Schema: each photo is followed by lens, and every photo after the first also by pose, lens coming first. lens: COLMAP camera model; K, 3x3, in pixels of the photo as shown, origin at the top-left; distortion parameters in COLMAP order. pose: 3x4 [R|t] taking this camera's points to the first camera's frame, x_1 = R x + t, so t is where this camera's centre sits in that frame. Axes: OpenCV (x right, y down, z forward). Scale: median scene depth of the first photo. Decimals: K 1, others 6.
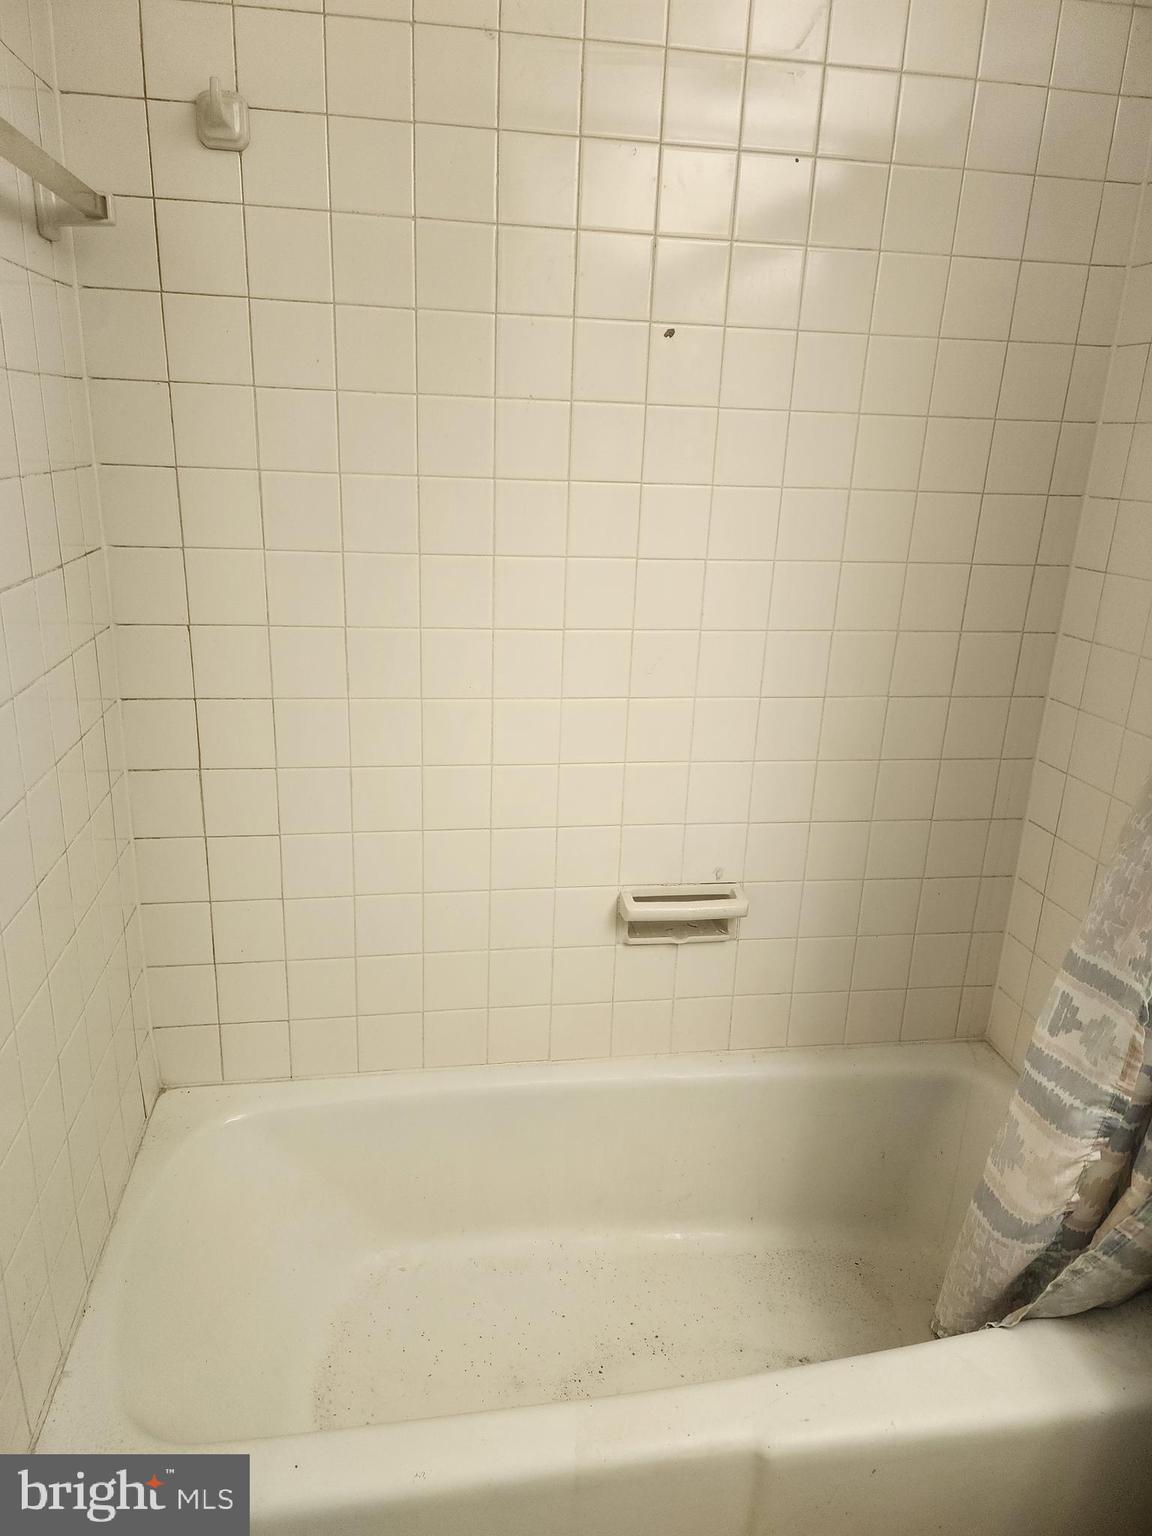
lens RADIAL K [[1038.5, 0, 561.3], [0, 1038.5, 766.0], [0, 0, 1]] dist [0.069954, -0.055066]
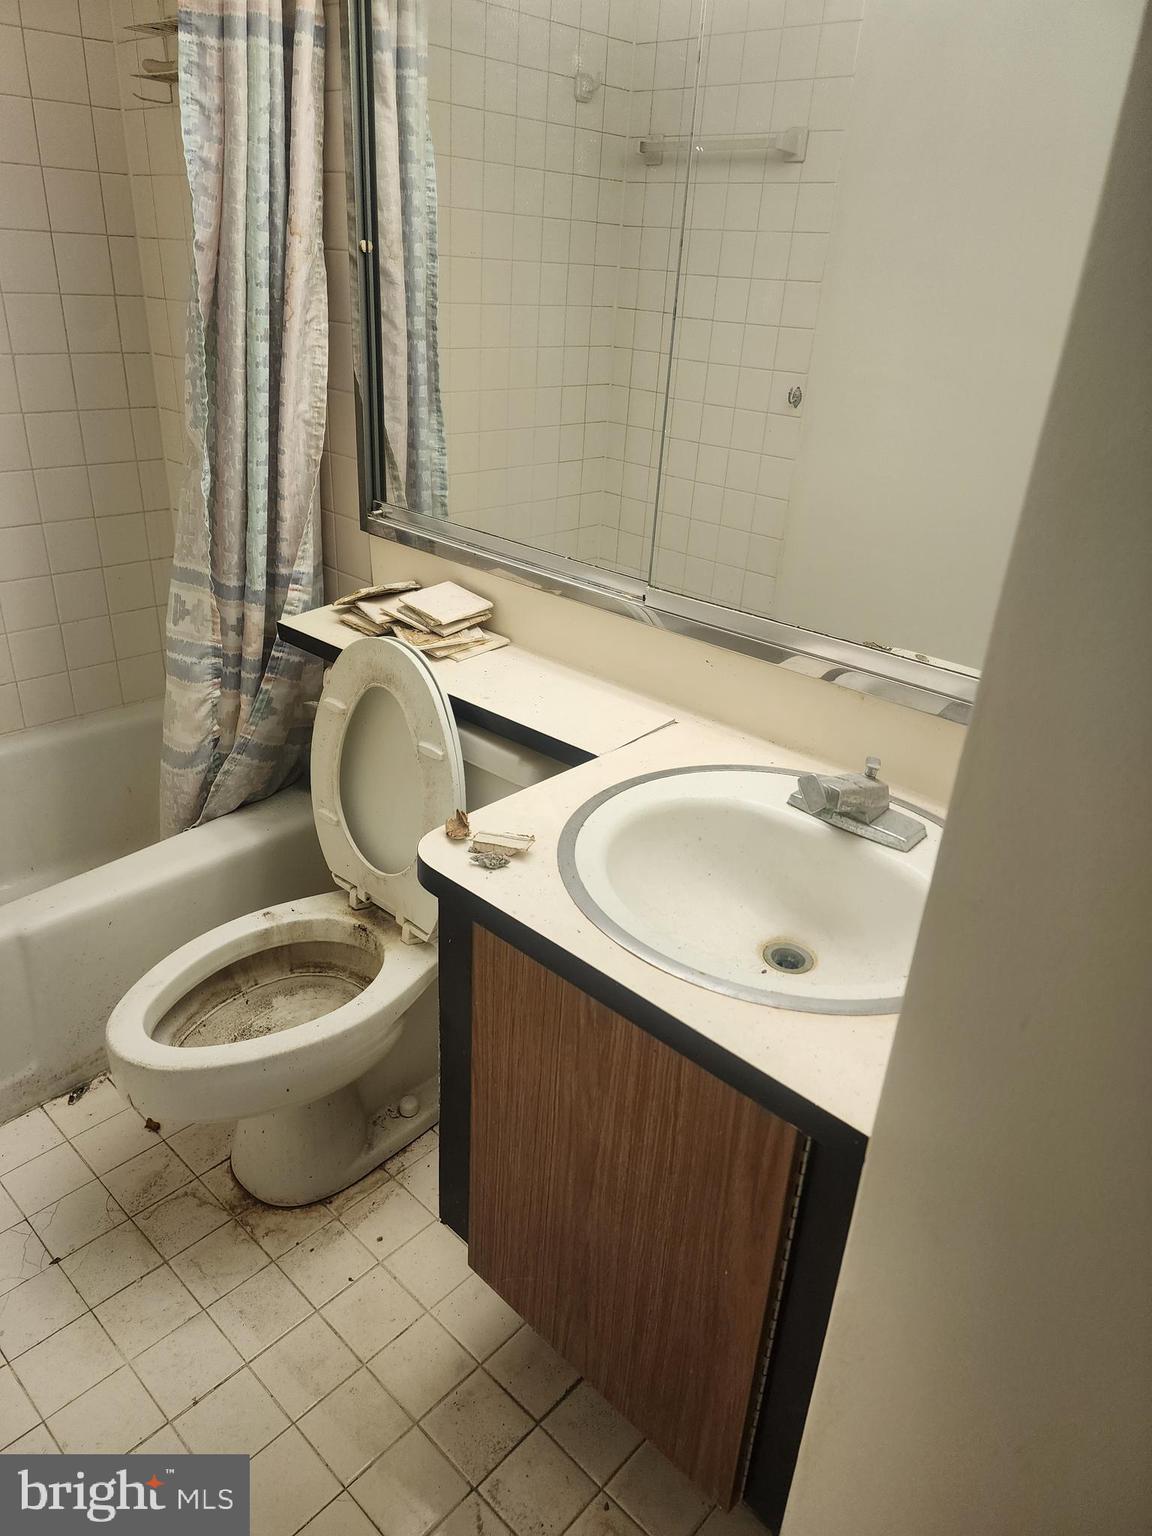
lens RADIAL K [[1038.5, 0, 561.3], [0, 1038.5, 763.8], [0, 0, 1]] dist [0.069954, -0.055066]
pose [[0.794184, -0.261699, 0.548439, 0.040929], [0.164179, 0.961358, 0.220987, 0.203899], [-0.585079, -0.085463, 0.806461, -0.500818]]
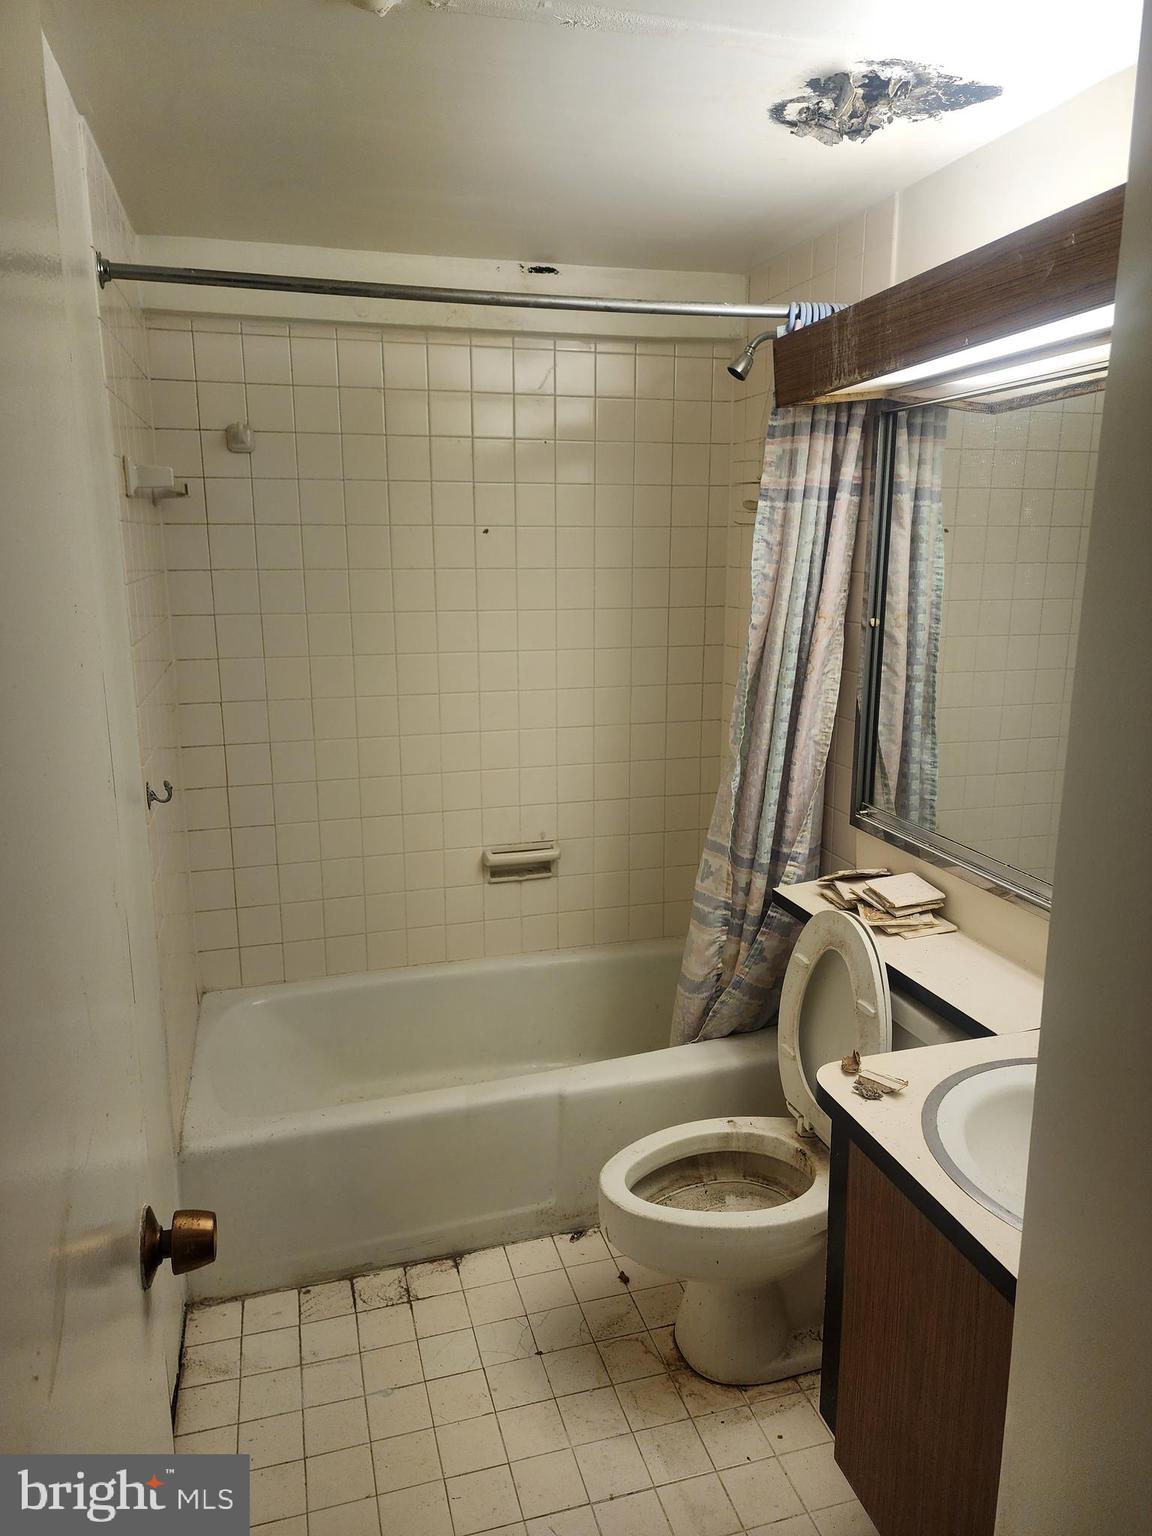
lens RADIAL K [[1038.5, 0, 570.8], [0, 1038.5, 754.9], [0, 0, 1]] dist [0.069954, -0.055066]
pose [[0.991544, -0.062660, 0.113637, 0.020836], [0.073663, 0.992713, -0.095366, 0.184642], [-0.106833, 0.102931, 0.988935, -0.887735]]
